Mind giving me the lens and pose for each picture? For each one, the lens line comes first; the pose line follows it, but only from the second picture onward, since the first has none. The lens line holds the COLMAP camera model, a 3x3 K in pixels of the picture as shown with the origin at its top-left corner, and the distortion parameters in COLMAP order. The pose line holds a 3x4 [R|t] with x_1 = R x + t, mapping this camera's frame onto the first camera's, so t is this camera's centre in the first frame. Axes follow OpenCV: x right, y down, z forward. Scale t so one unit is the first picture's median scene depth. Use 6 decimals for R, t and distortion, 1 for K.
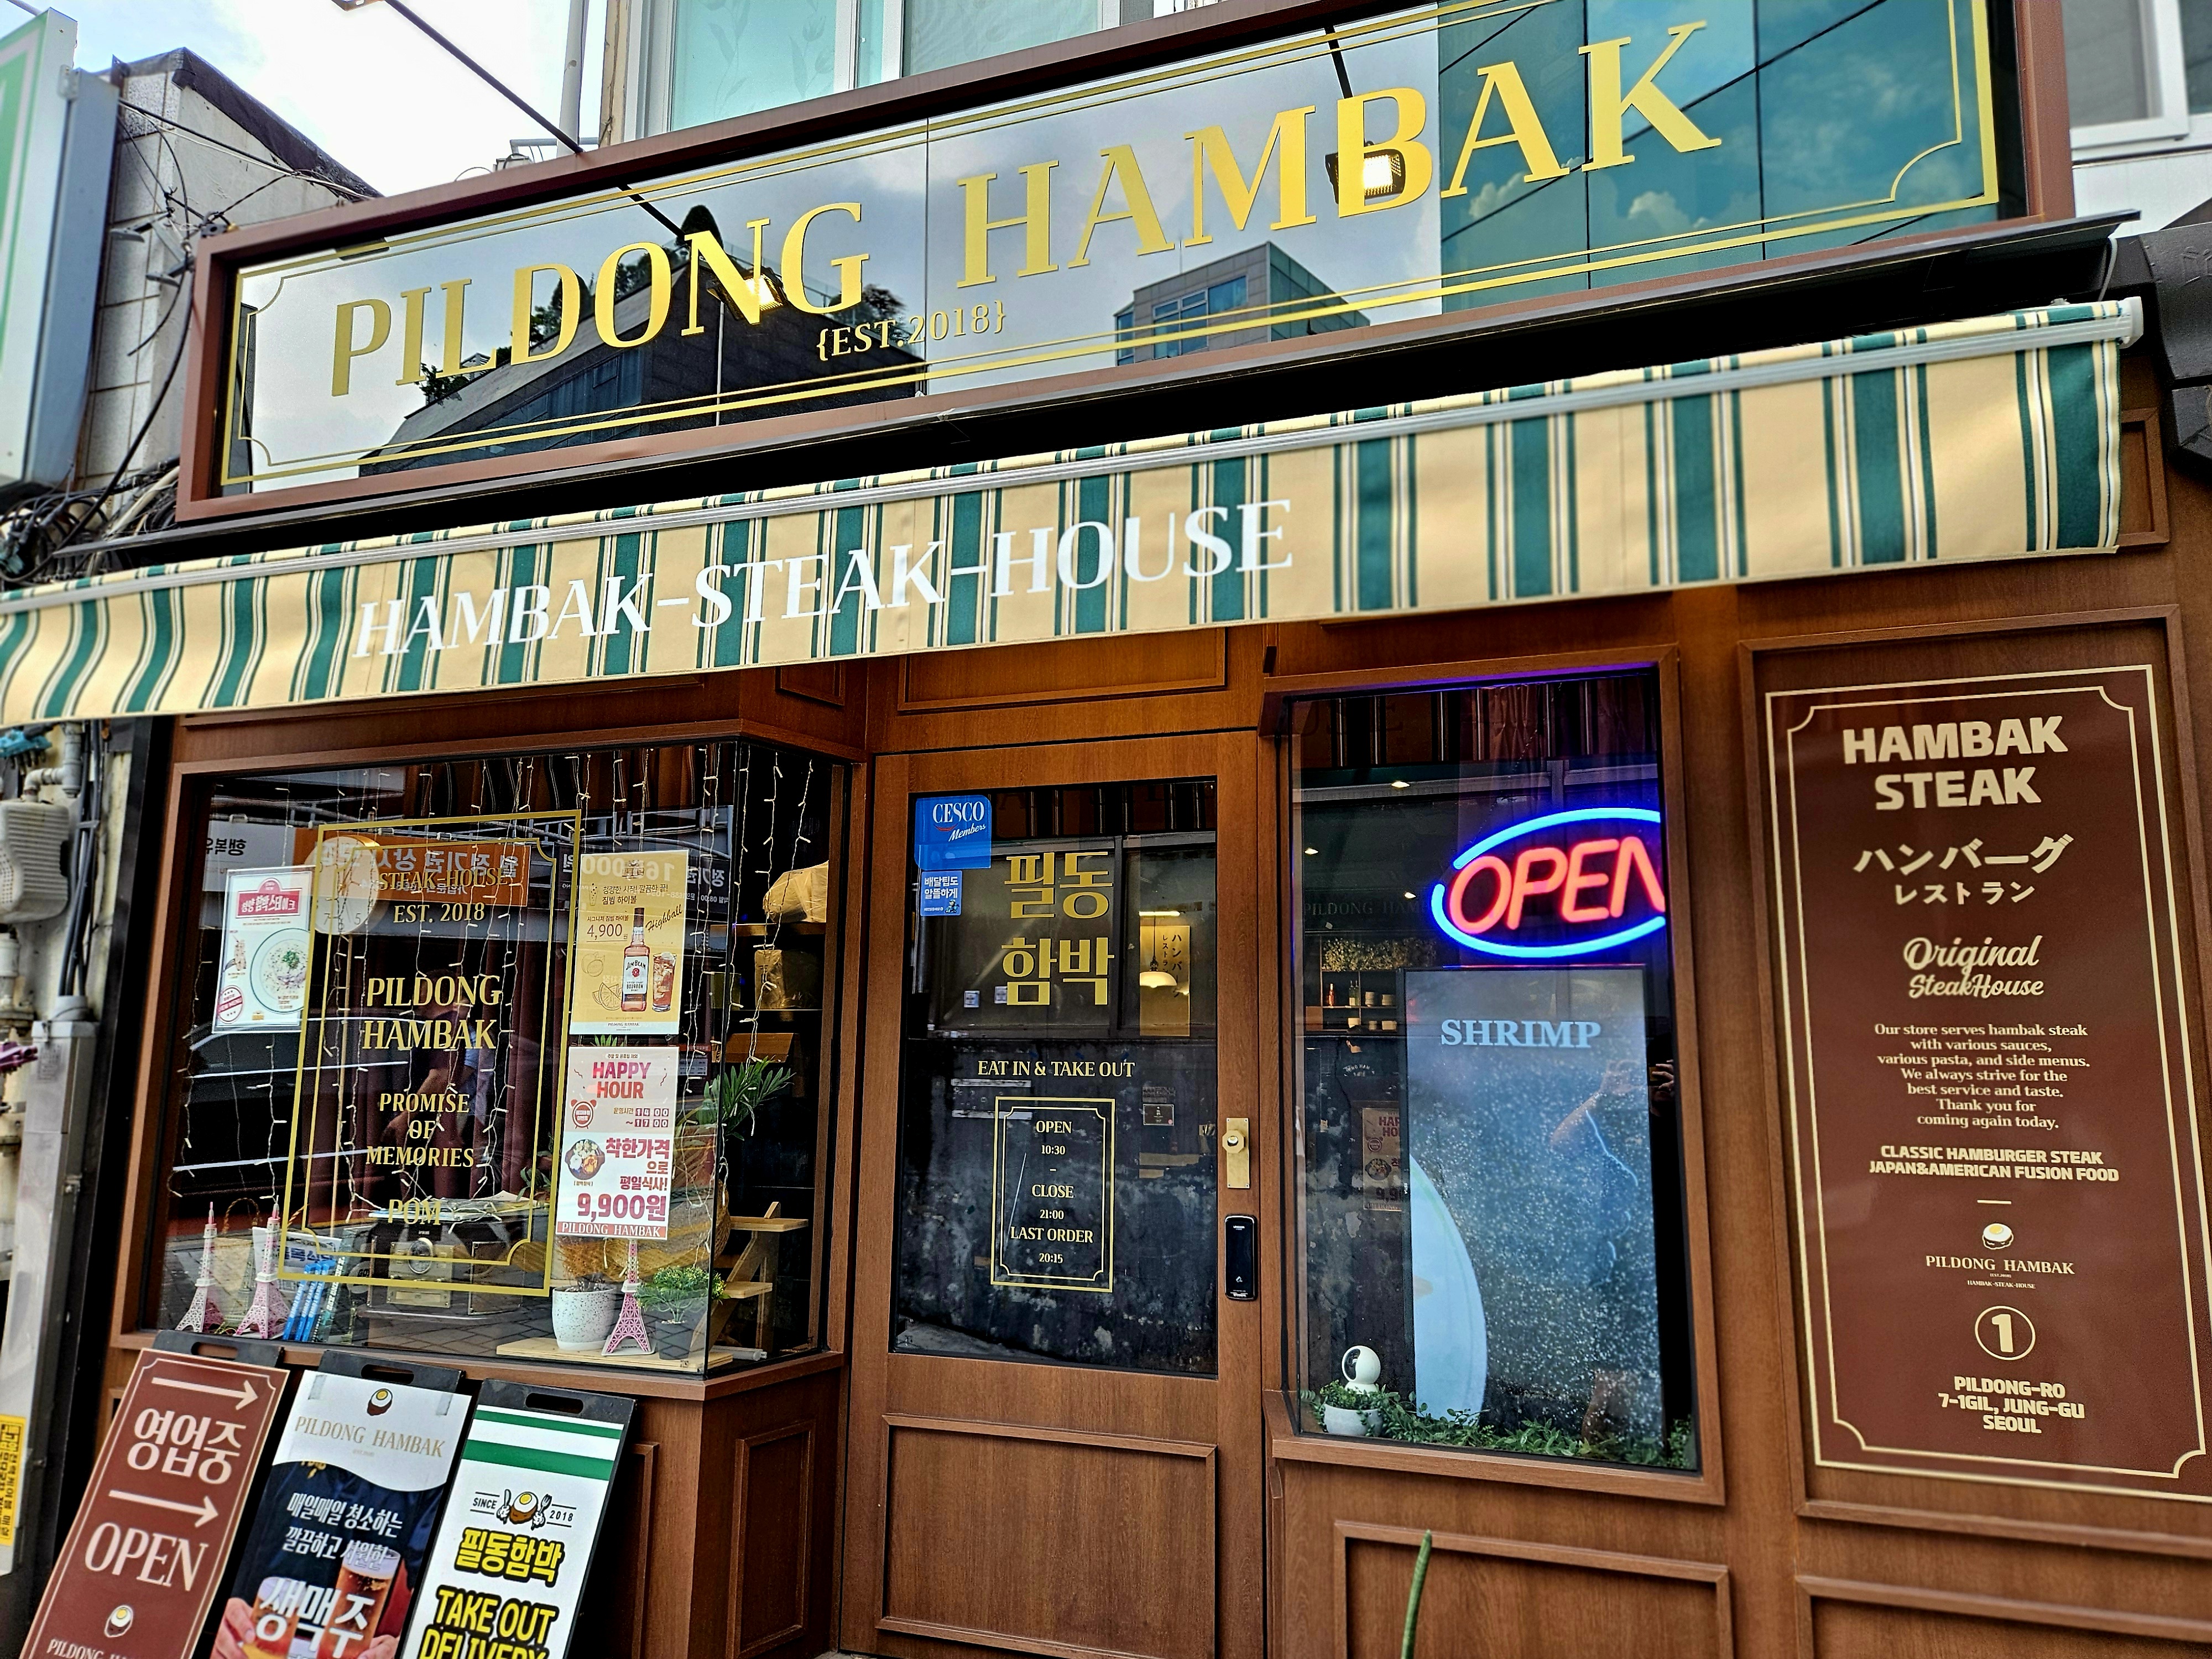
lens RADIAL K [[1491.2, 0, 1099.1], [0, 1491.2, 817.6], [0, 0, 1]] dist [0.093312, -0.078442]
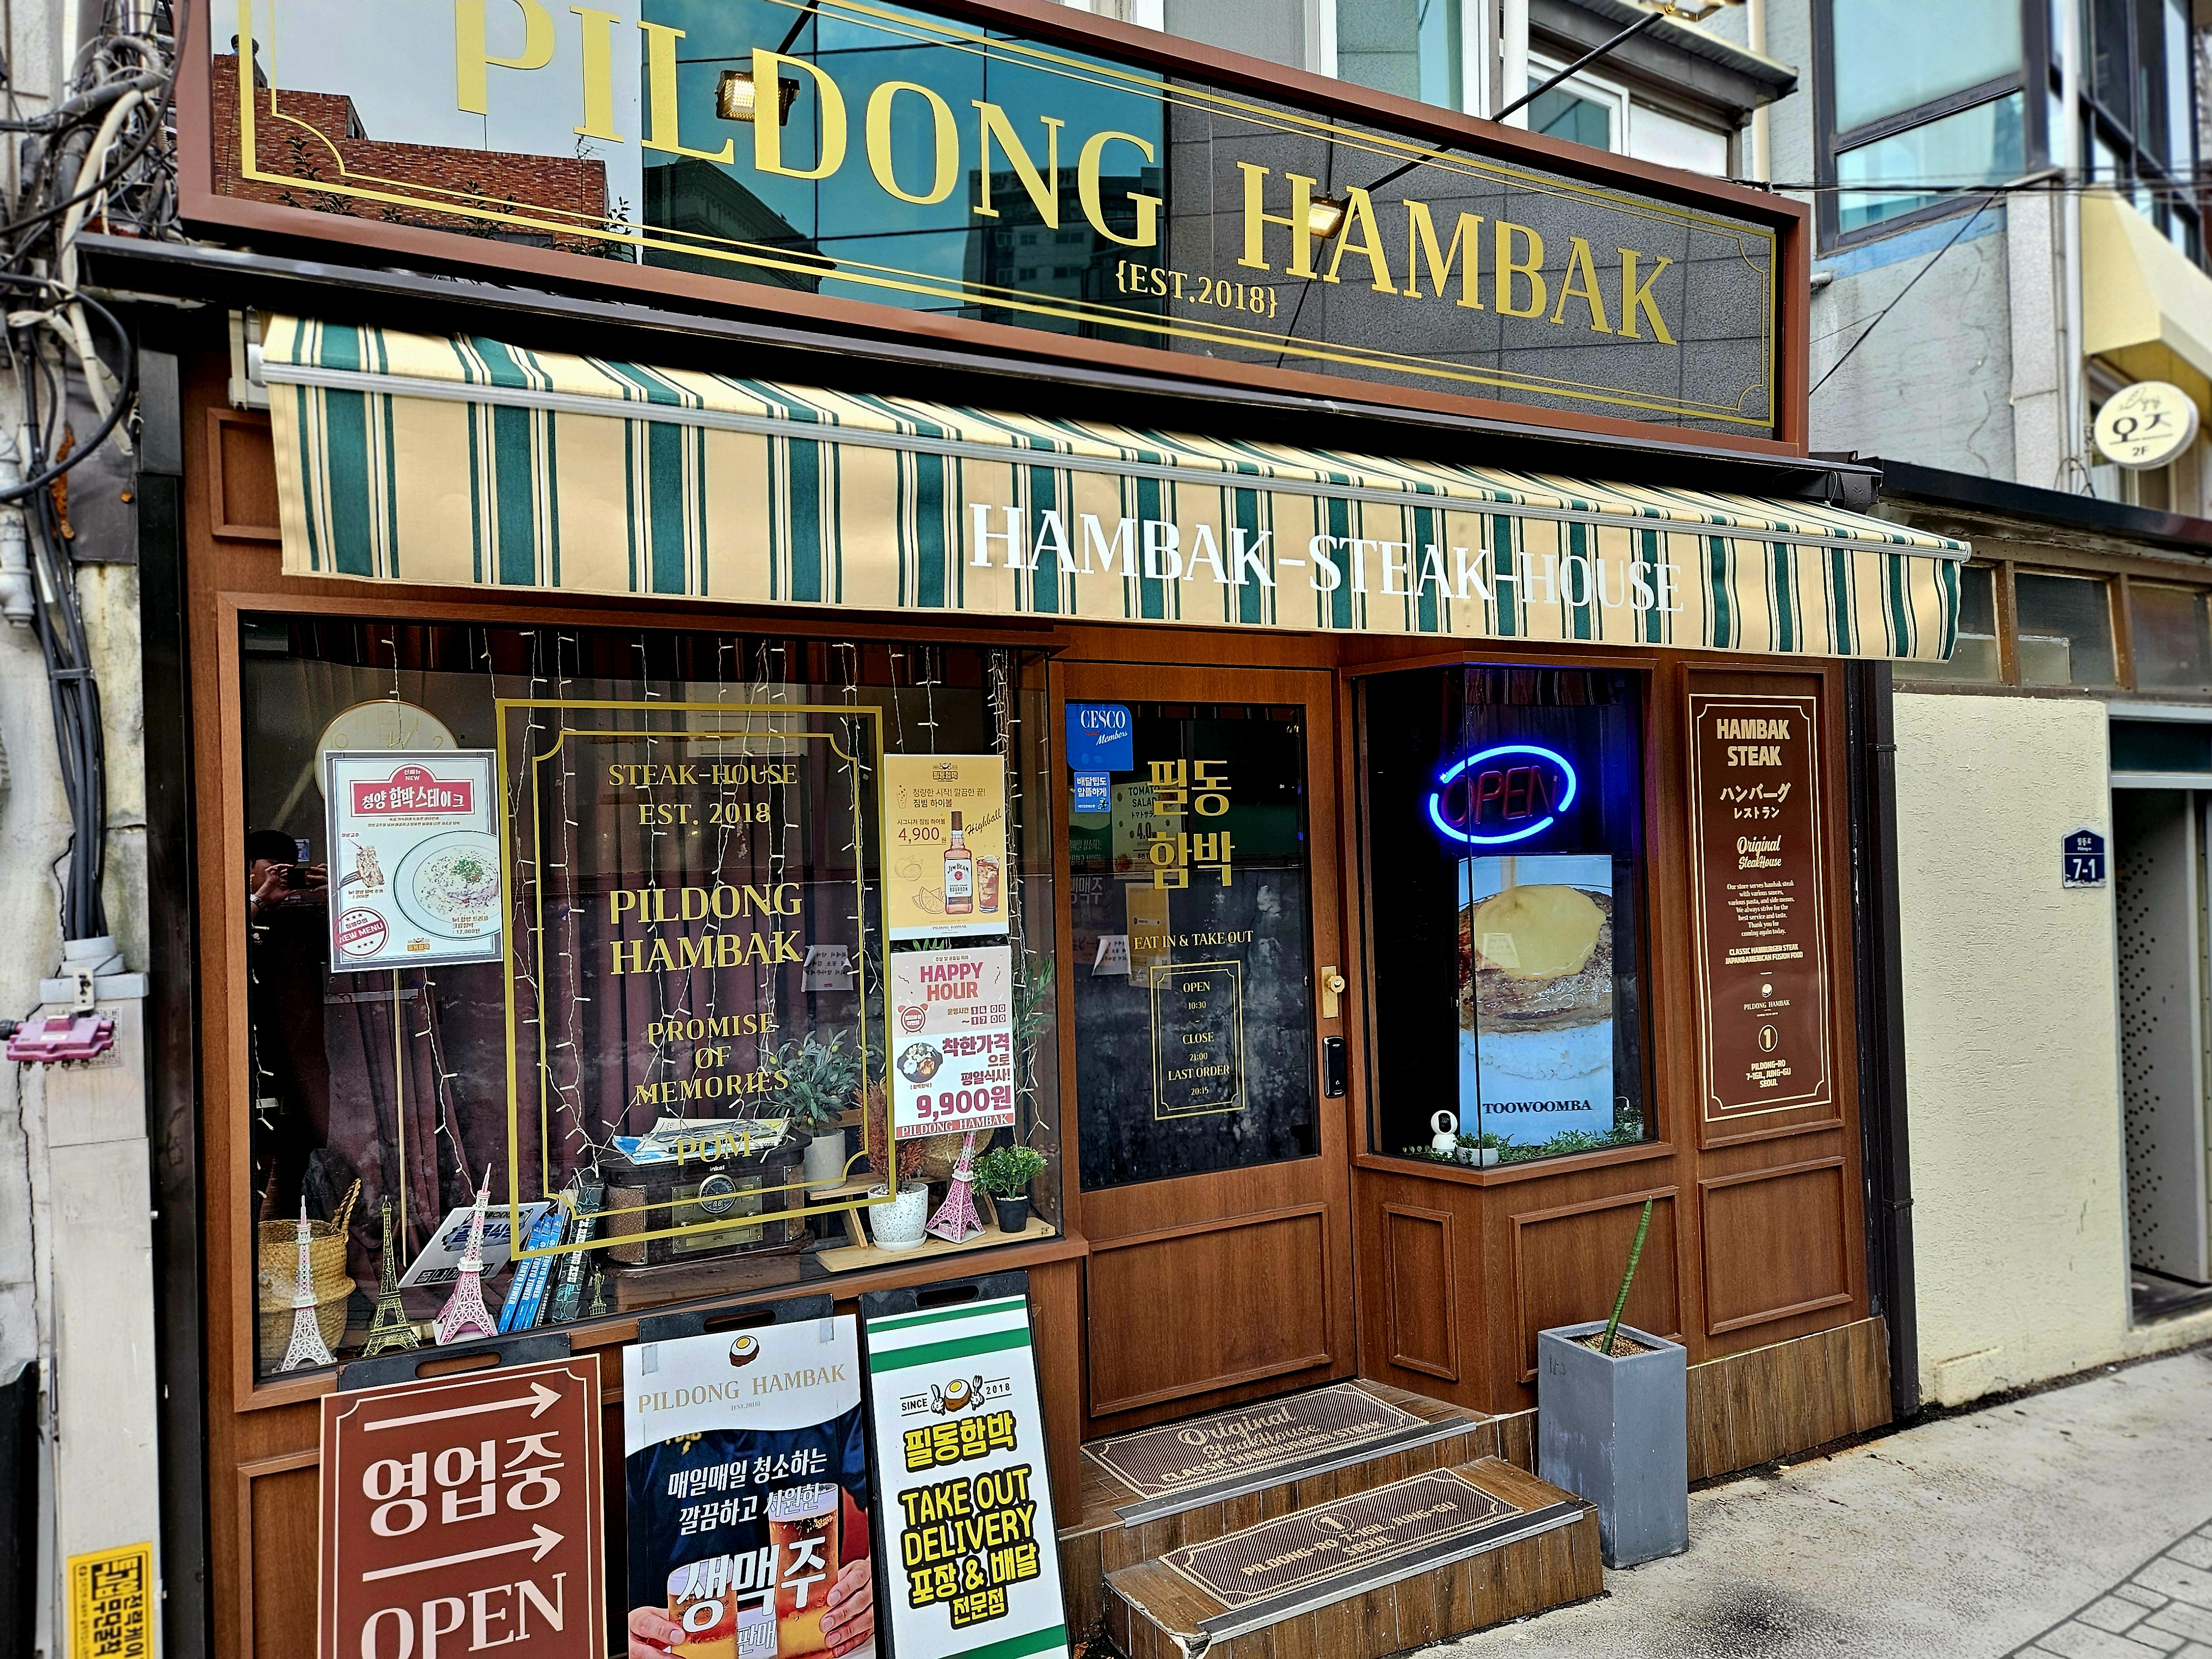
lens RADIAL K [[1509.4, 0, 1103.6], [0, 1509.4, 815.9], [0, 0, 1]] dist [0.120583, -0.117356]
pose [[0.655776, -0.013884, 0.754828, -1.074738], [-0.083763, 0.992320, 0.091024, -0.039462], [-0.750294, -0.122918, 0.649577, 0.293460]]
